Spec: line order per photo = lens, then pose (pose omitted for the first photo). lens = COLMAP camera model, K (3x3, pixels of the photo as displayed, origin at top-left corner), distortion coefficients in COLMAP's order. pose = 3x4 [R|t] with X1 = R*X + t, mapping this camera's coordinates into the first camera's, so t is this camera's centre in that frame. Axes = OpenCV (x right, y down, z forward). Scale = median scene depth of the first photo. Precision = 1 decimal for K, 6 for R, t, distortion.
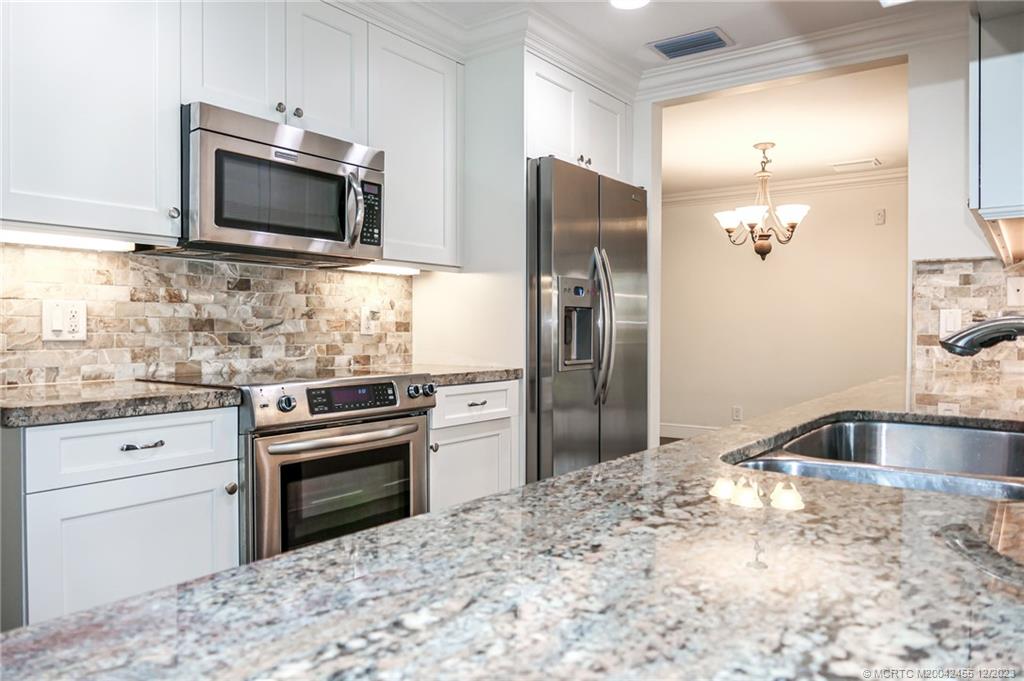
lens RADIAL K [[728.4, 0, 508.2], [0, 728.4, 339.4], [0, 0, 1]] dist [-0.010446, -0.000225]
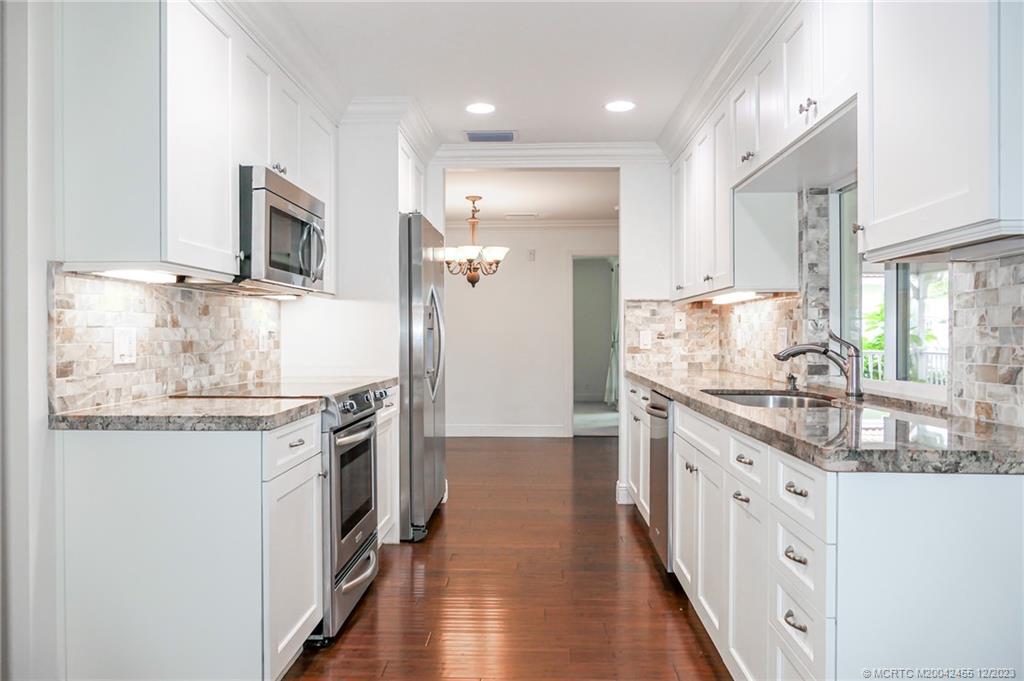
lens RADIAL K [[728.4, 0, 508.2], [0, 728.4, 339.4], [0, 0, 1]] dist [-0.010446, -0.000225]
pose [[0.834033, -0.005770, 0.551685, -0.667370], [0.010713, 0.999926, -0.005738, -0.020978], [-0.551611, 0.010696, 0.834033, -0.217951]]
